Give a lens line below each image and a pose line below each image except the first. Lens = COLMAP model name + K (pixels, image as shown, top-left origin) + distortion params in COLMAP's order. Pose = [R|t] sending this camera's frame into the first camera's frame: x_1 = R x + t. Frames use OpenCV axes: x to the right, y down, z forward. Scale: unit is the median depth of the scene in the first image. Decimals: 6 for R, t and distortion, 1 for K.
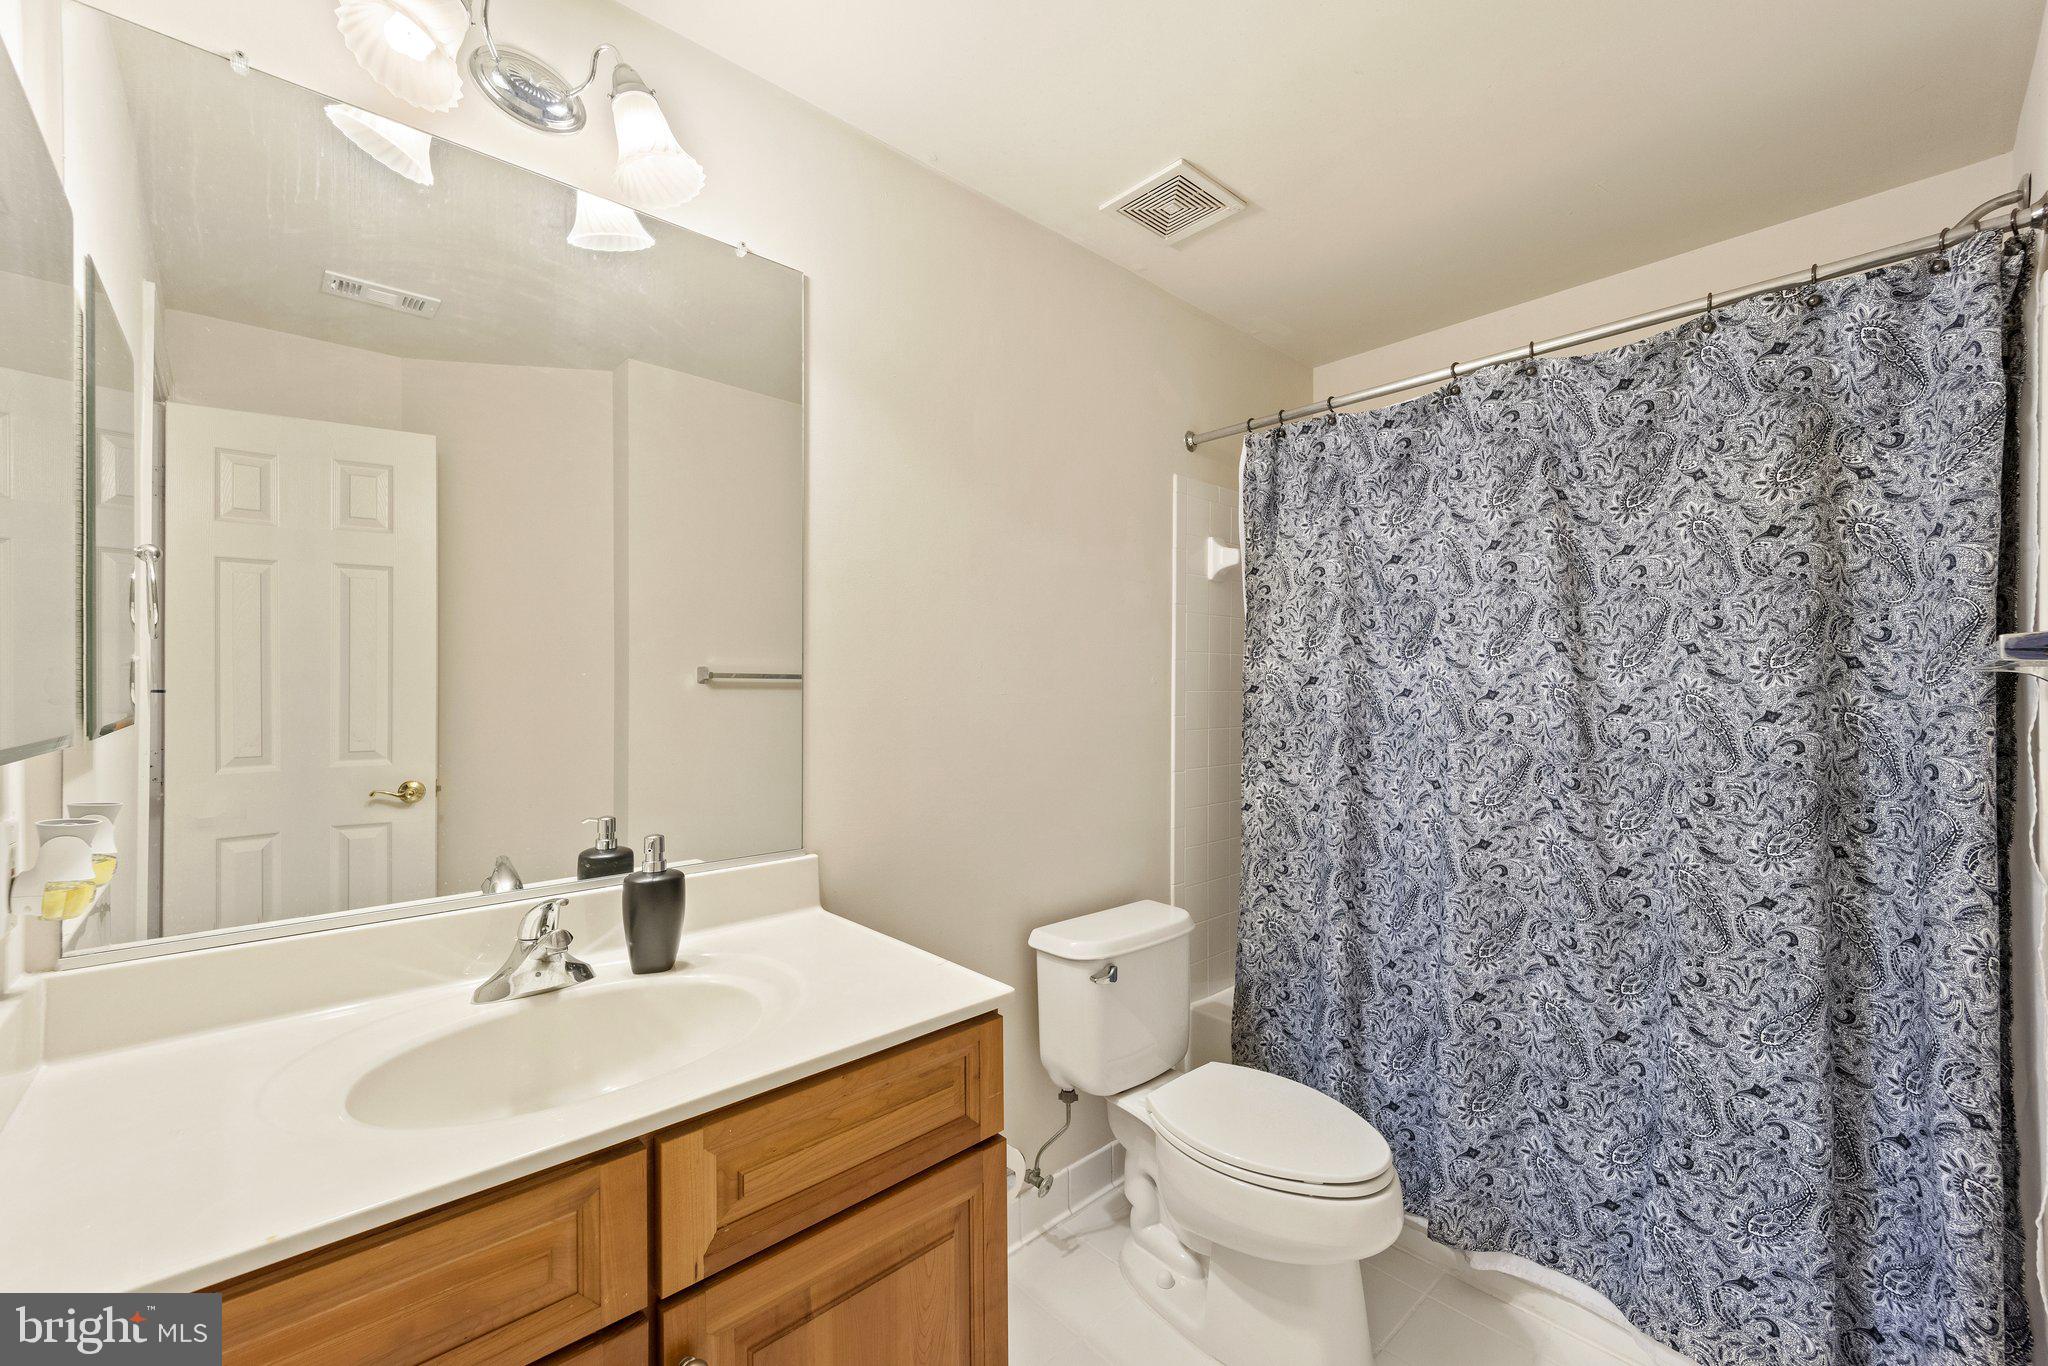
lens RADIAL K [[820.0, 0, 1011.5], [0, 820.0, 689.4], [0, 0, 1]] dist [0.000764, -0.000377]
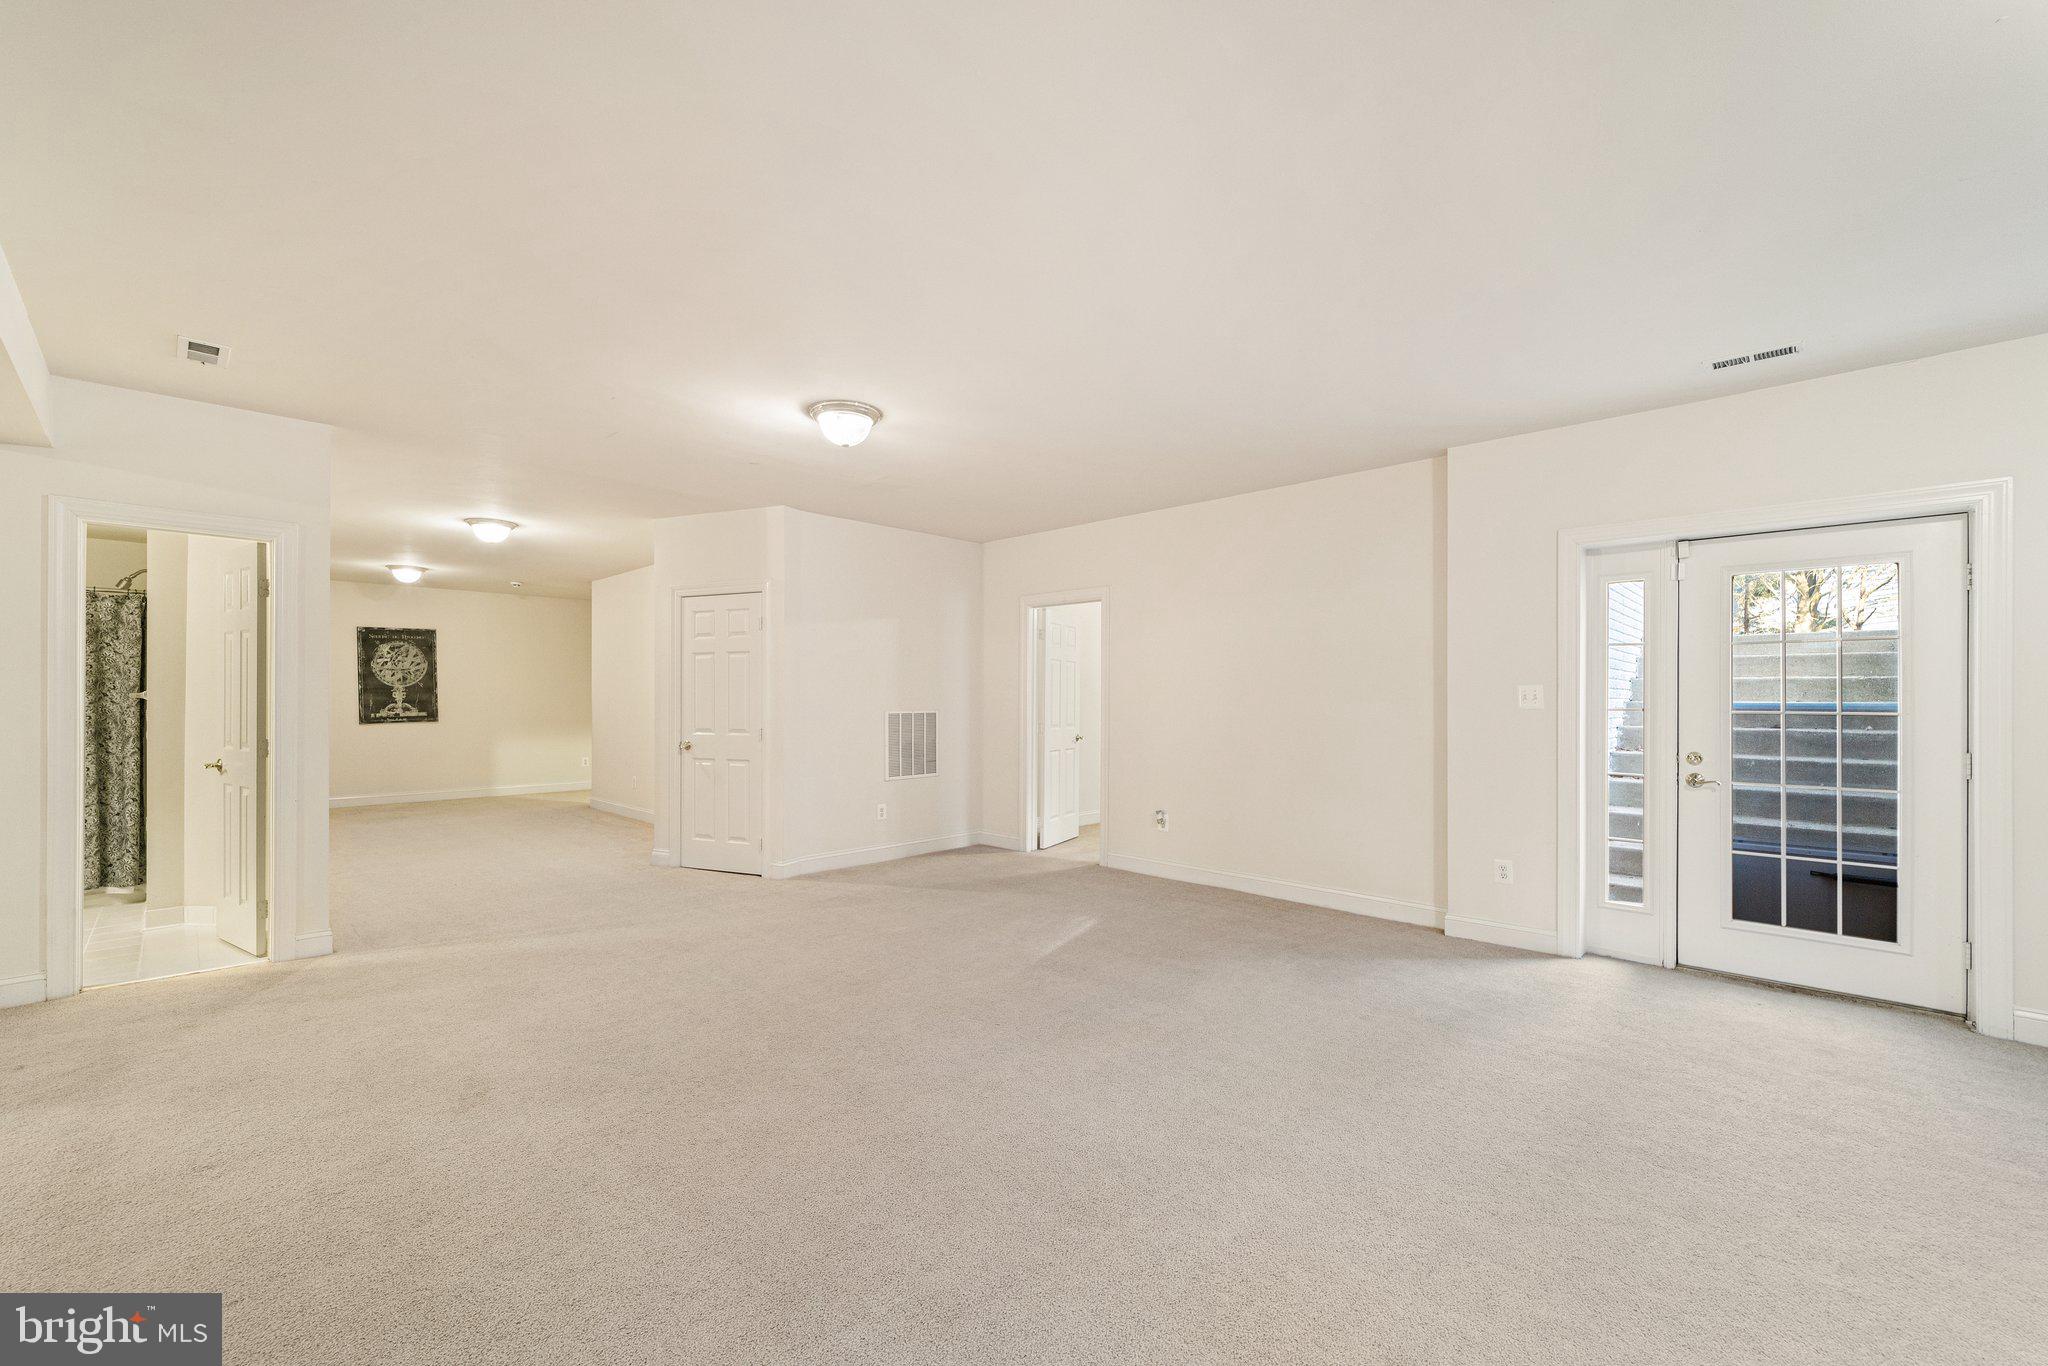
lens RADIAL K [[820.0, 0, 1022.7], [0, 820.0, 697.9], [0, 0, 1]] dist [0.000764, -0.000377]
pose [[-0.070848, -0.002136, 0.997485, -3.401676], [-0.004235, 0.999989, 0.001841, -0.047614], [-0.997478, -0.004094, -0.070856, -3.296500]]
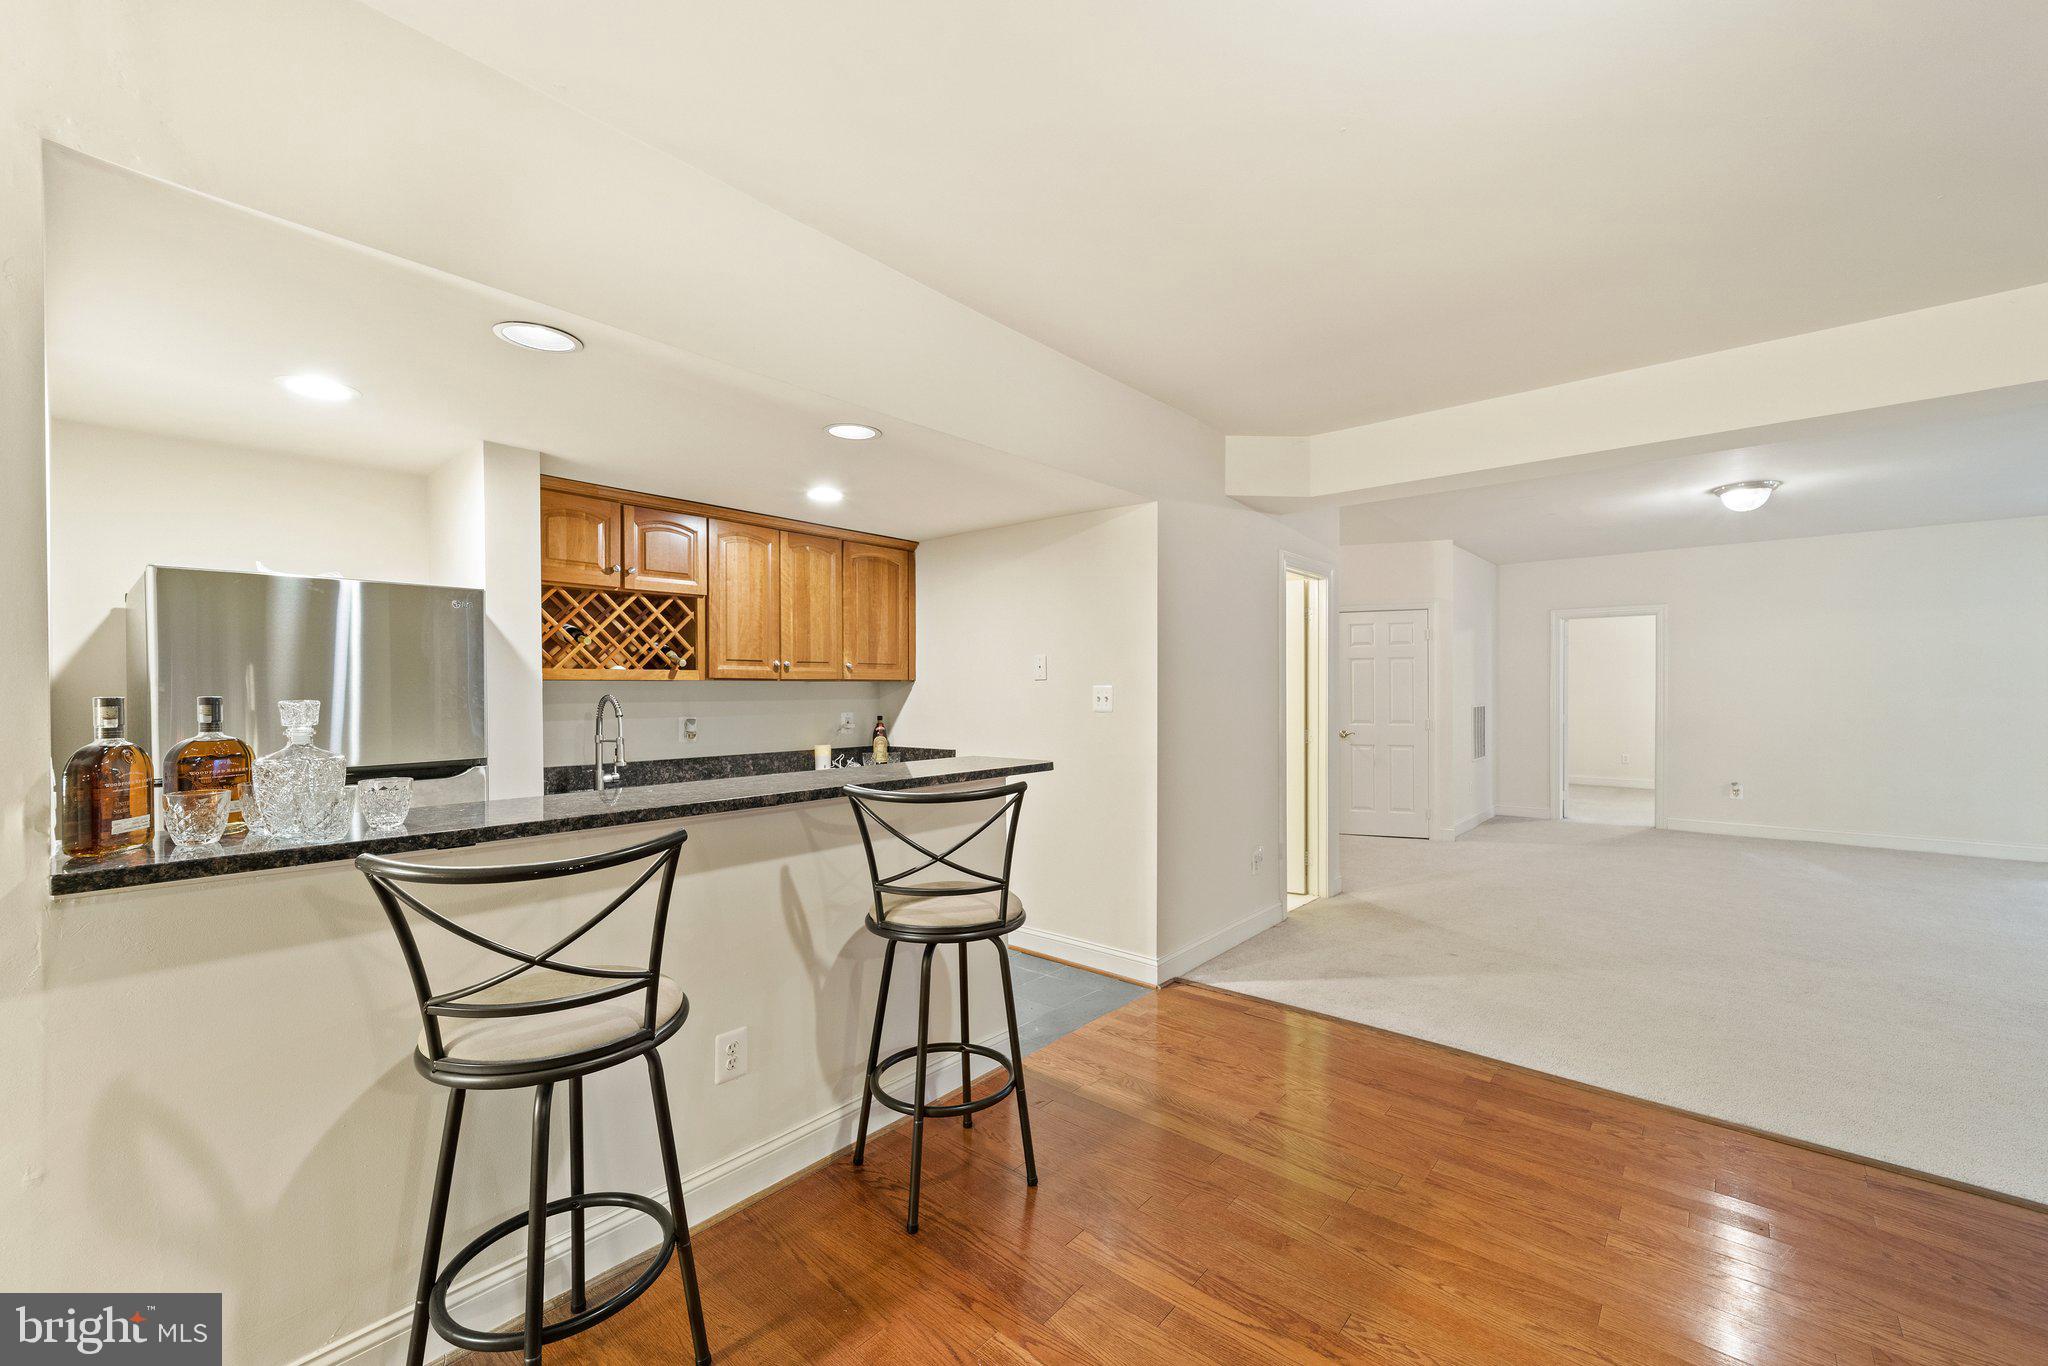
lens RADIAL K [[820.0, 0, 1012.9], [0, 820.0, 693.2], [0, 0, 1]] dist [0.000764, -0.000377]
pose [[-0.129074, -0.002079, 0.991633, -3.995728], [0.002408, 0.999994, 0.002410, -0.068457], [-0.991632, 0.002699, -0.129069, 1.727508]]
